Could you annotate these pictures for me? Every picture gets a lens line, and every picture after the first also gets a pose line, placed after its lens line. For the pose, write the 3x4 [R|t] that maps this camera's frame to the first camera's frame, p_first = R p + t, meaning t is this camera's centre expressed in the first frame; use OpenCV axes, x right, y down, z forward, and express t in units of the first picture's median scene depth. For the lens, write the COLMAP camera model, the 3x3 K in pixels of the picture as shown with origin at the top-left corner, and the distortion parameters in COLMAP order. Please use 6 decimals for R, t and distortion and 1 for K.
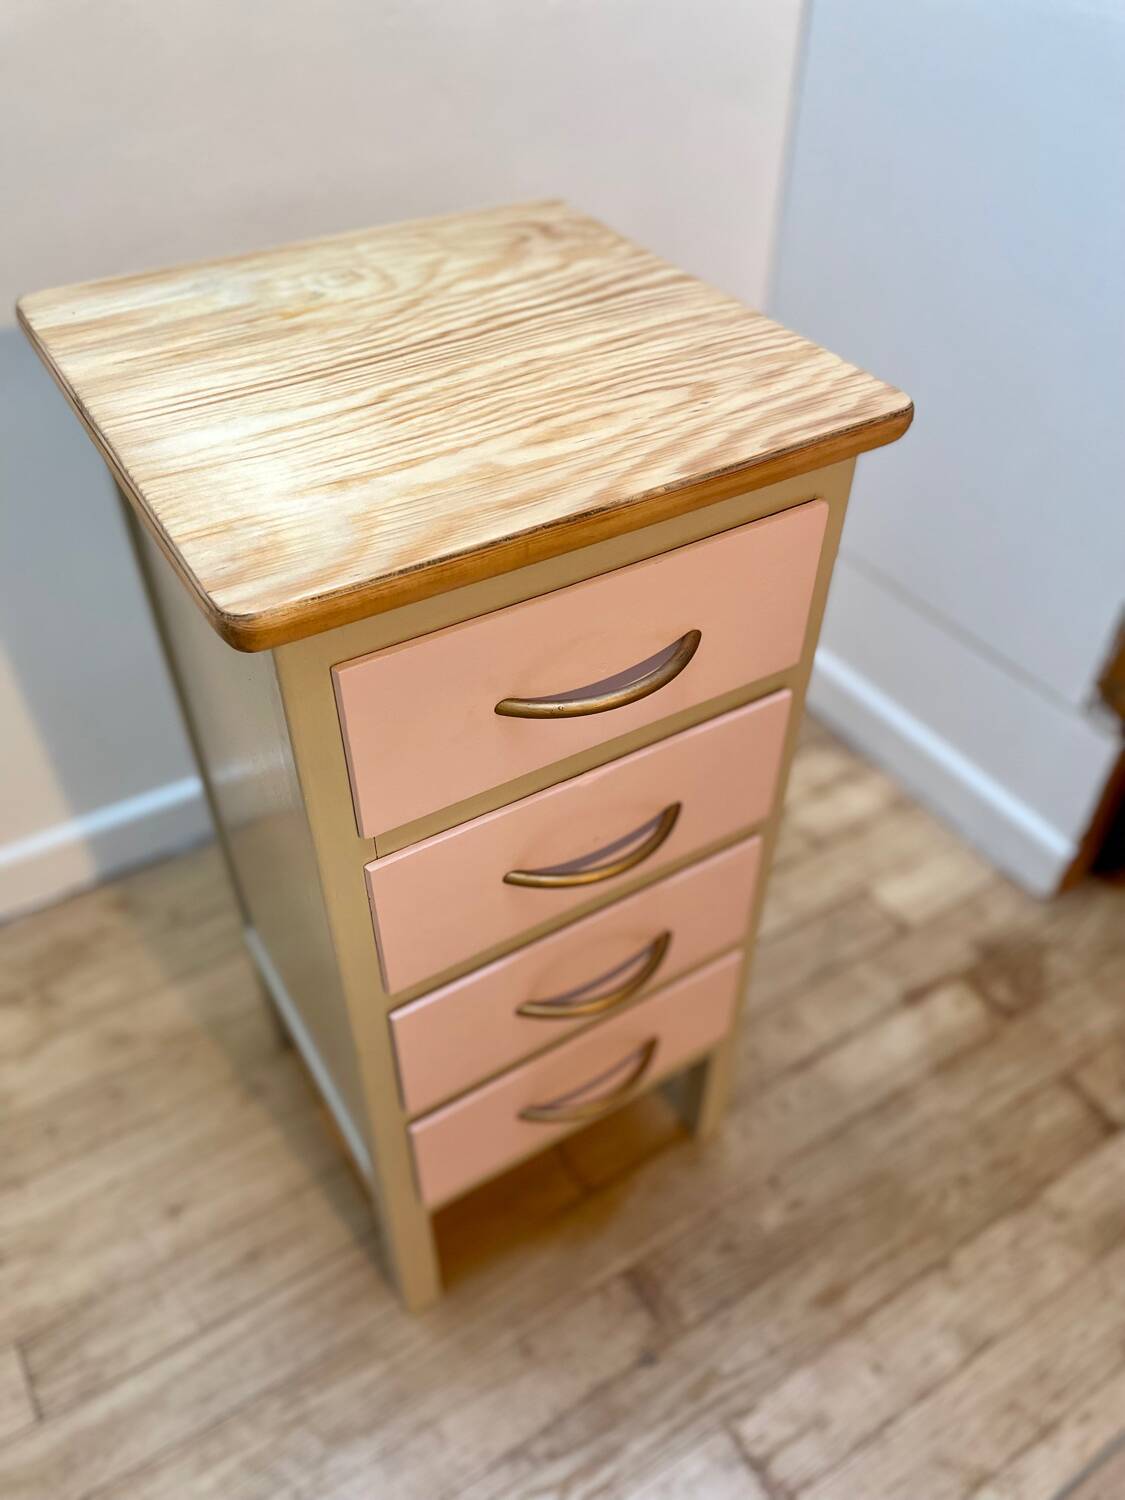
lens RADIAL K [[1138.3, 0, 558.7], [0, 1138.3, 740.2], [0, 0, 1]] dist [0.066179, -0.099809]
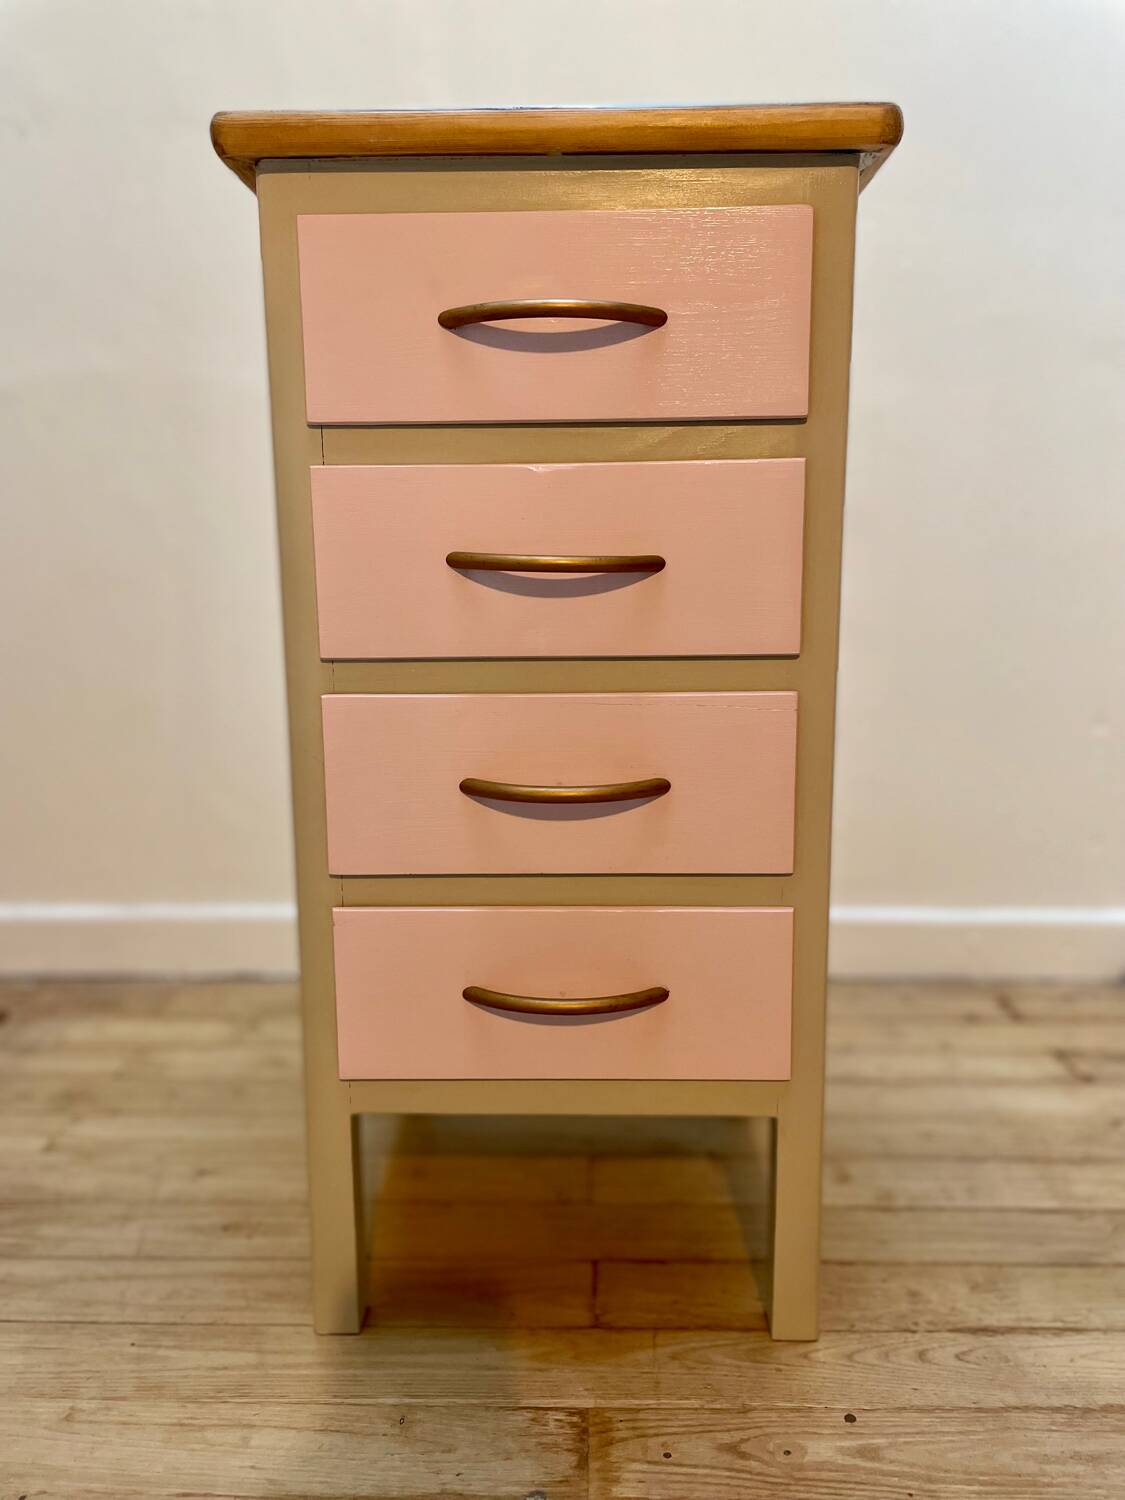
lens RADIAL K [[1138.3, 0, 558.7], [0, 1138.3, 740.2], [0, 0, 1]] dist [0.066179, -0.099809]
pose [[0.837298, 0.080935, -0.540723, 0.388449], [-0.359485, 0.826648, -0.432923, 0.430871], [0.411950, 0.556868, 0.721246, 0.266021]]
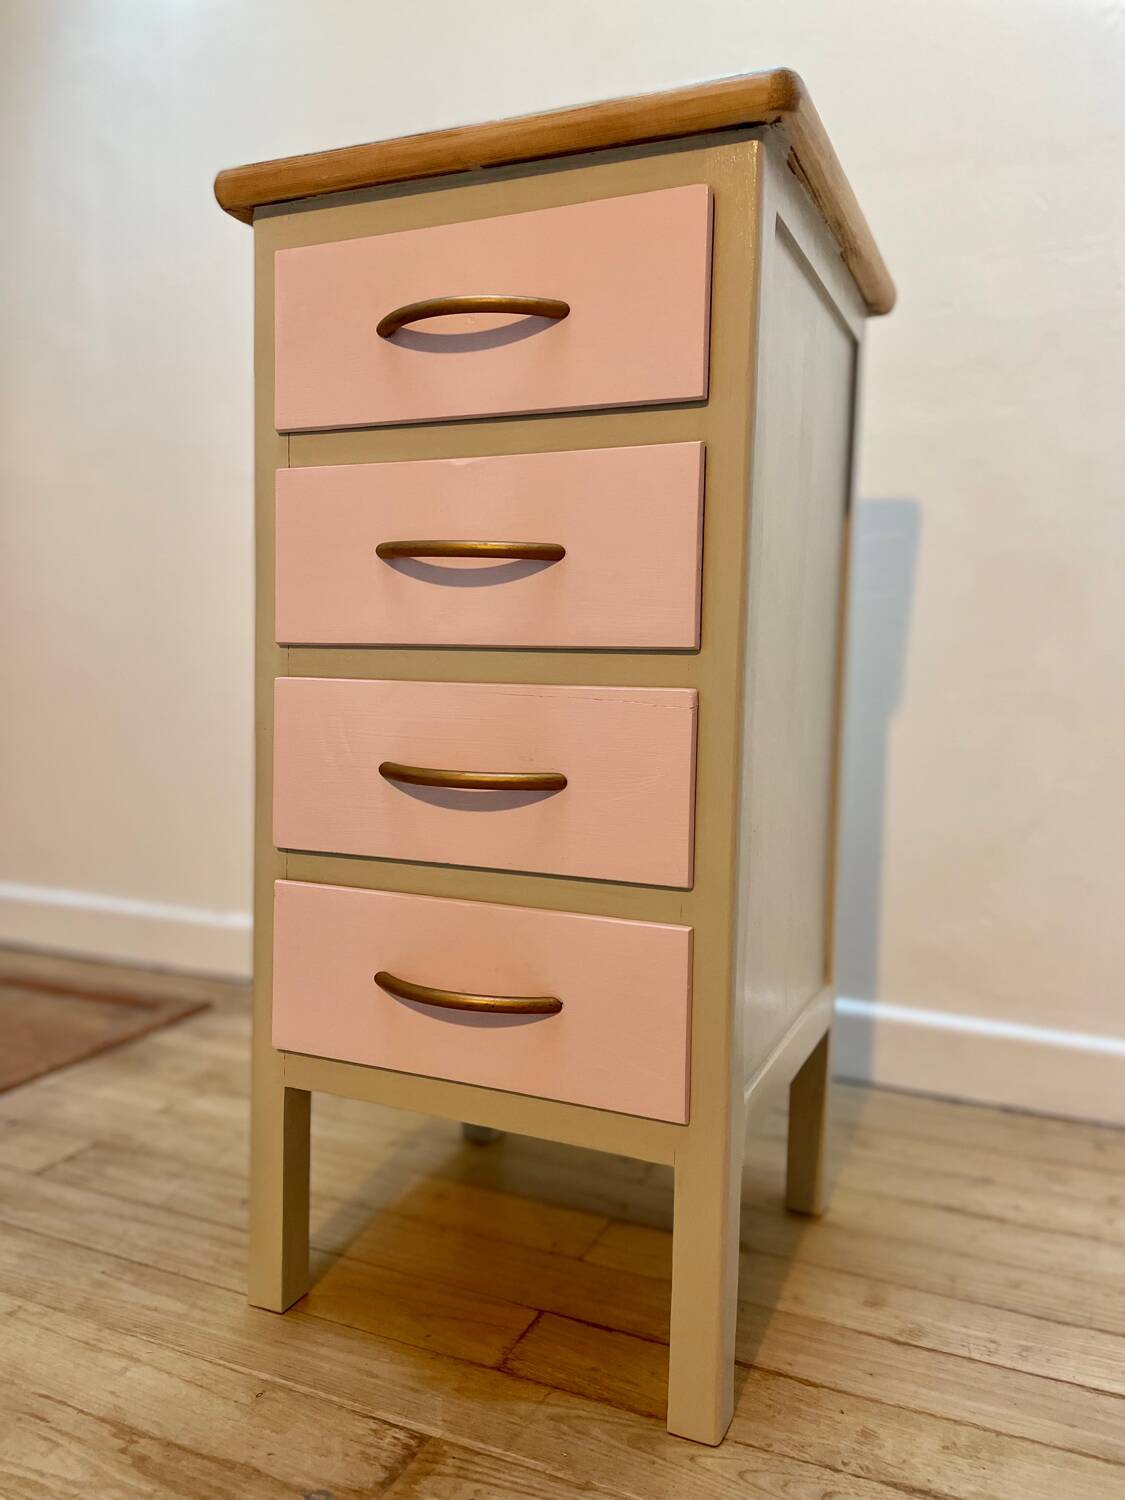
lens RADIAL K [[1138.3, 0, 558.7], [0, 1138.3, 740.2], [0, 0, 1]] dist [0.066179, -0.099809]
pose [[0.568509, 0.060365, -0.820459, 0.612858], [-0.570879, 0.747050, -0.340607, 0.343207], [0.592363, 0.662021, 0.459166, 0.479446]]
